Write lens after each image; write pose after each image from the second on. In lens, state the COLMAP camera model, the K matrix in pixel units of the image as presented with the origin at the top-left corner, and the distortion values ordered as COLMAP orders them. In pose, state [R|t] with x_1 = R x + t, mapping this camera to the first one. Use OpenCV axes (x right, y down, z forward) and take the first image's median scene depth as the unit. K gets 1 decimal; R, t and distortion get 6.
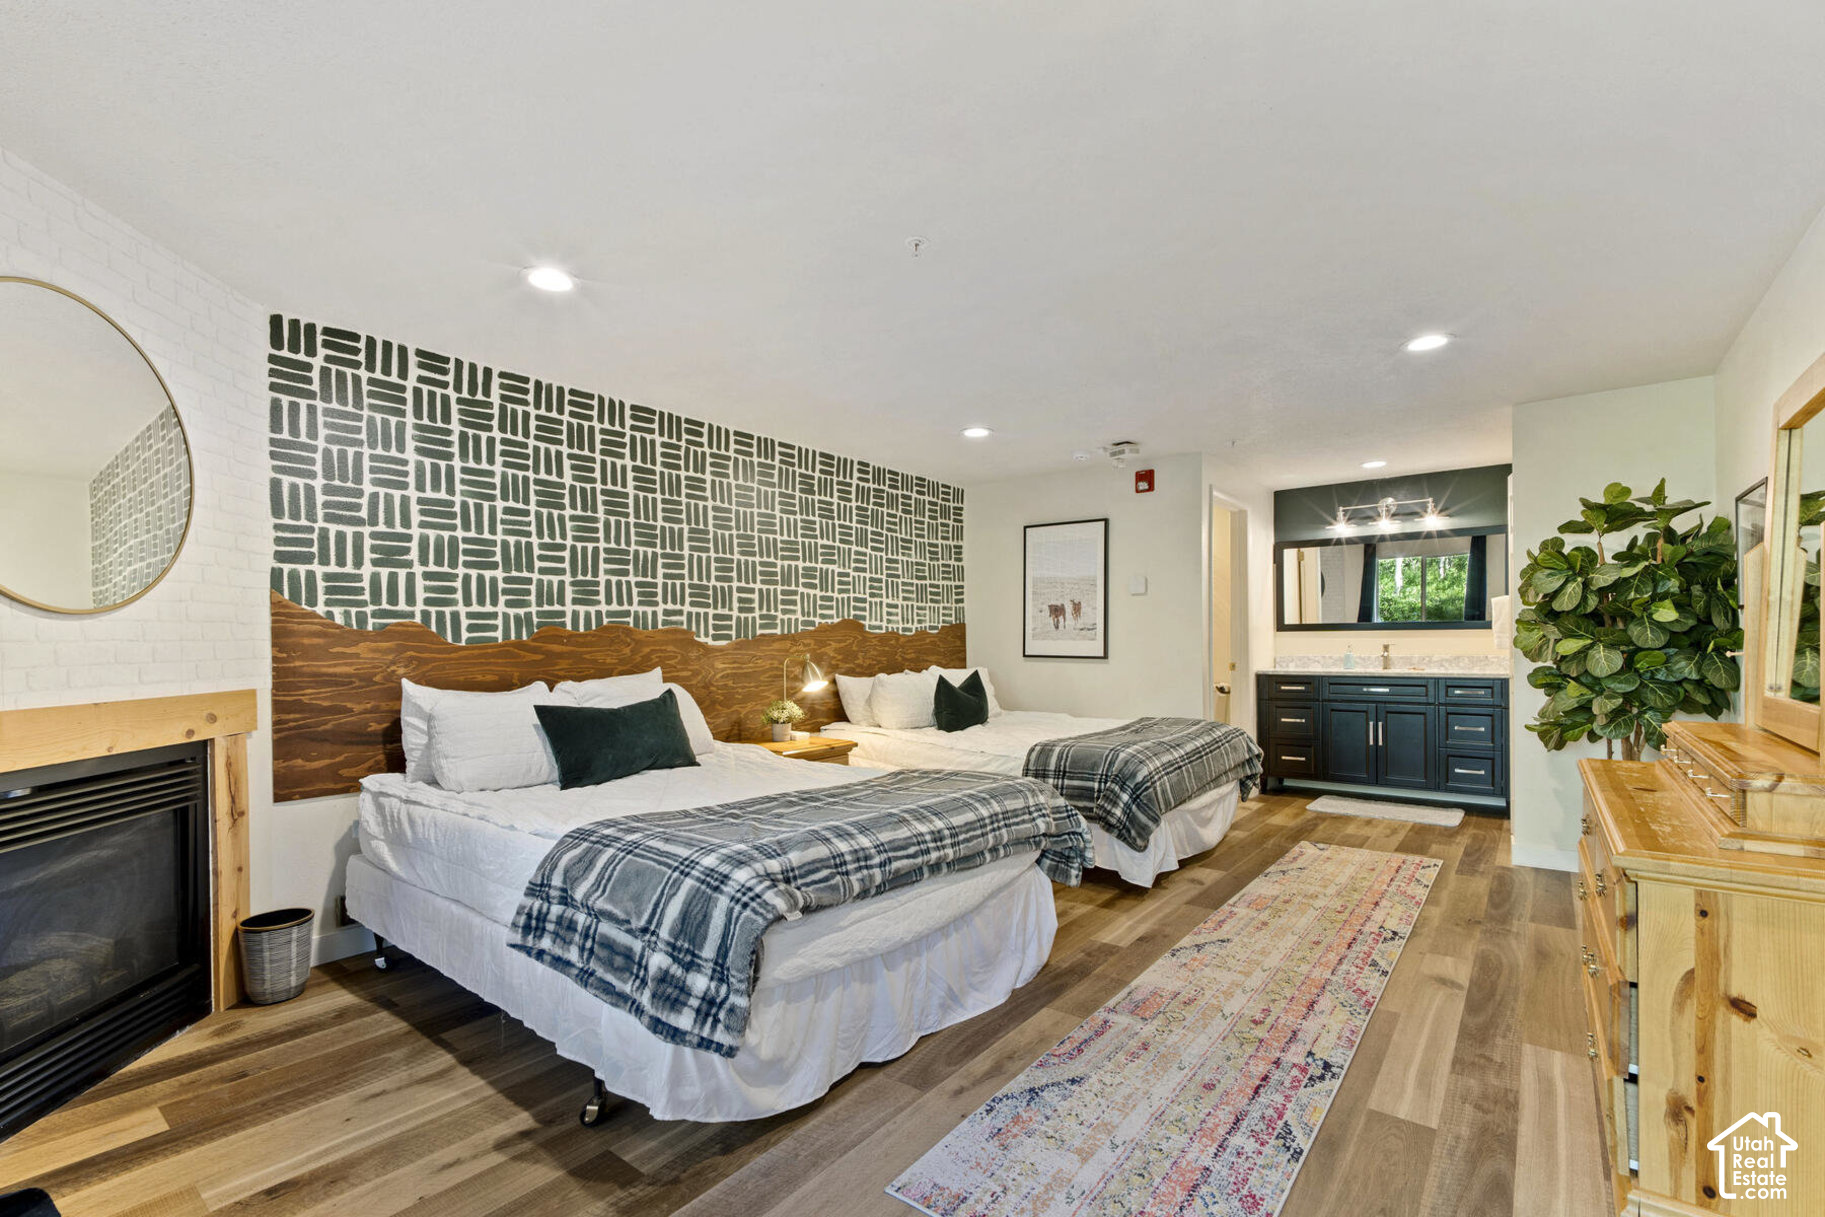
lens RADIAL K [[807.2, 0, 906.5], [0, 807.2, 664.9], [0, 0, 1]] dist [0.000082, -0.000356]
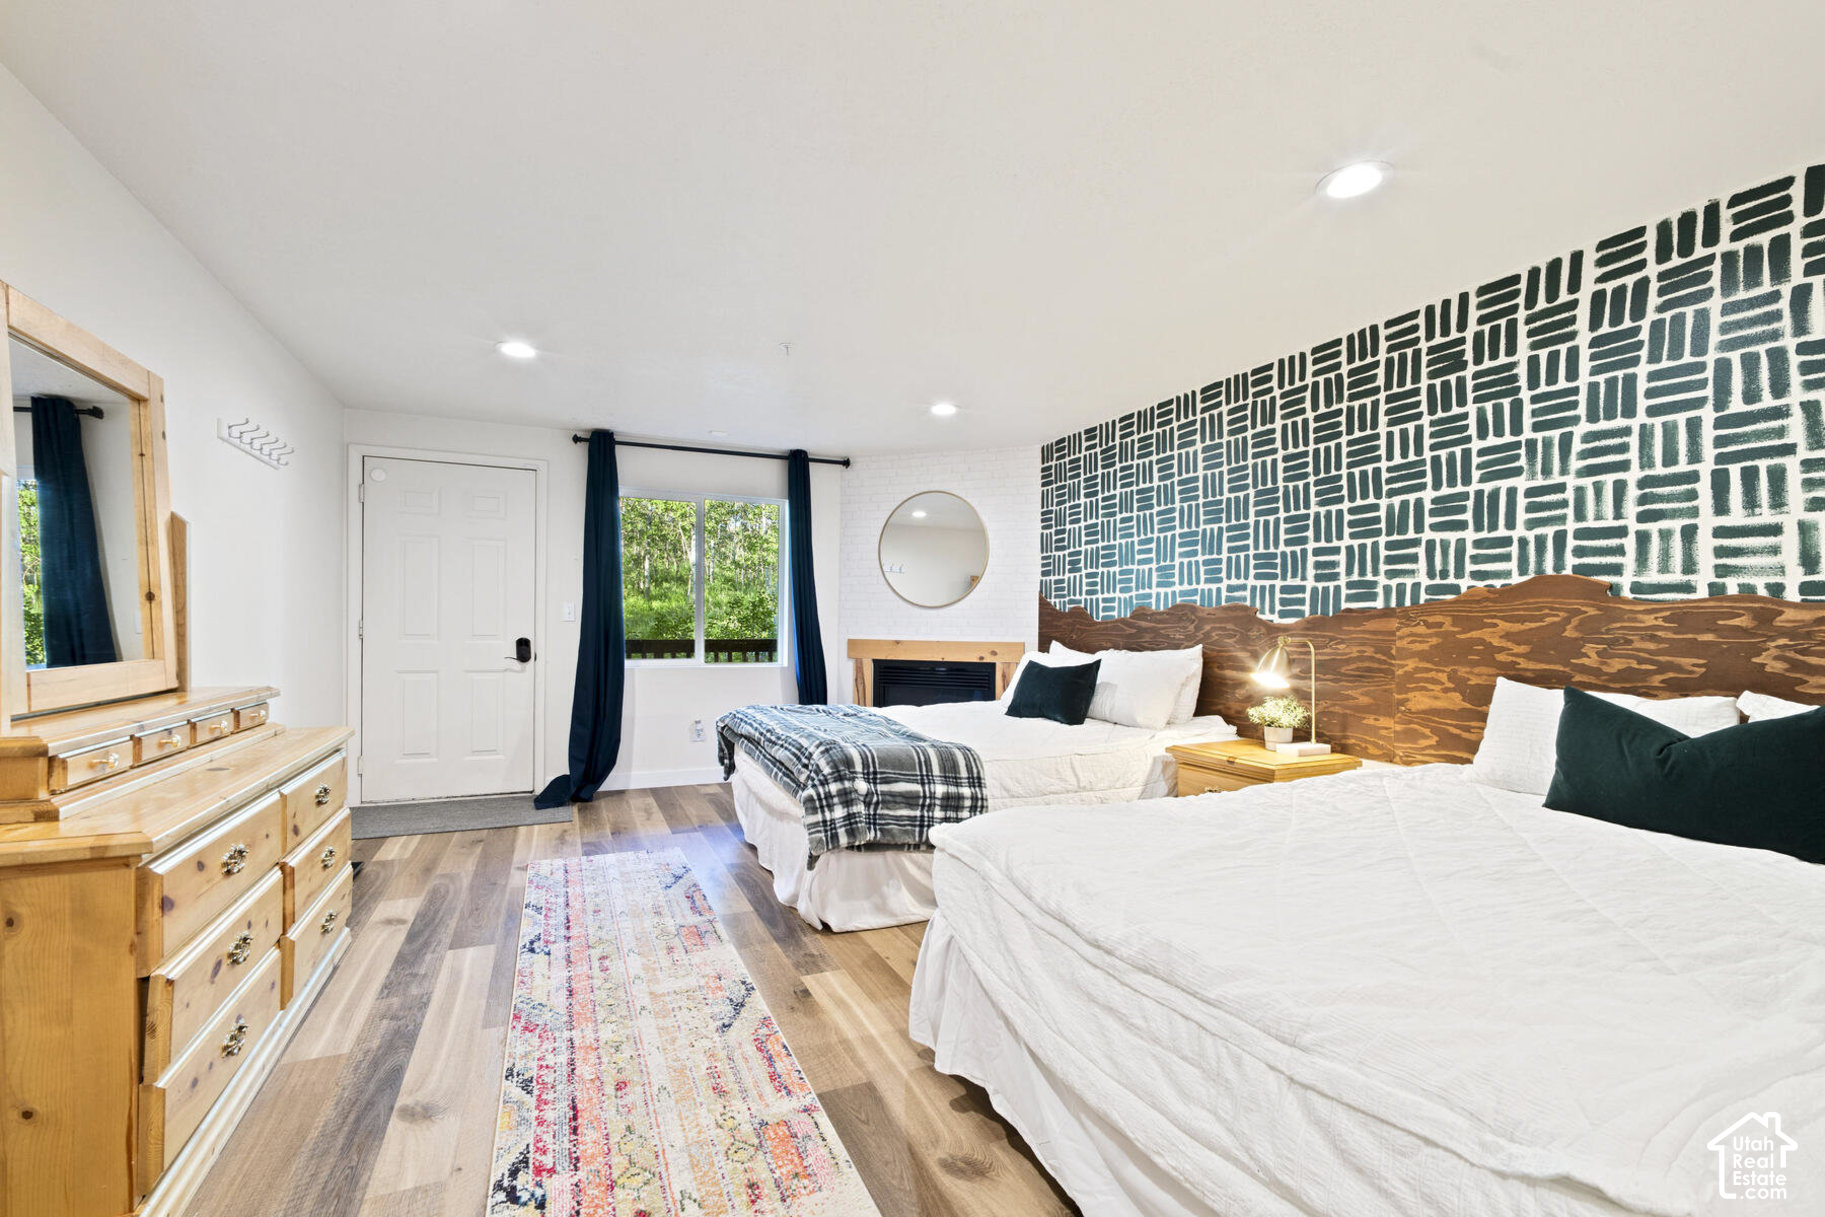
lens RADIAL K [[798.8, 0, 927.3], [0, 798.8, 601.3], [0, 0, 1]] dist [-0.000839, -0.000447]
pose [[-0.452088, 0.001468, -0.891972, 0.681003], [-0.003752, 0.999987, 0.003547, -0.050389], [0.891965, 0.004951, -0.452077, 1.077359]]
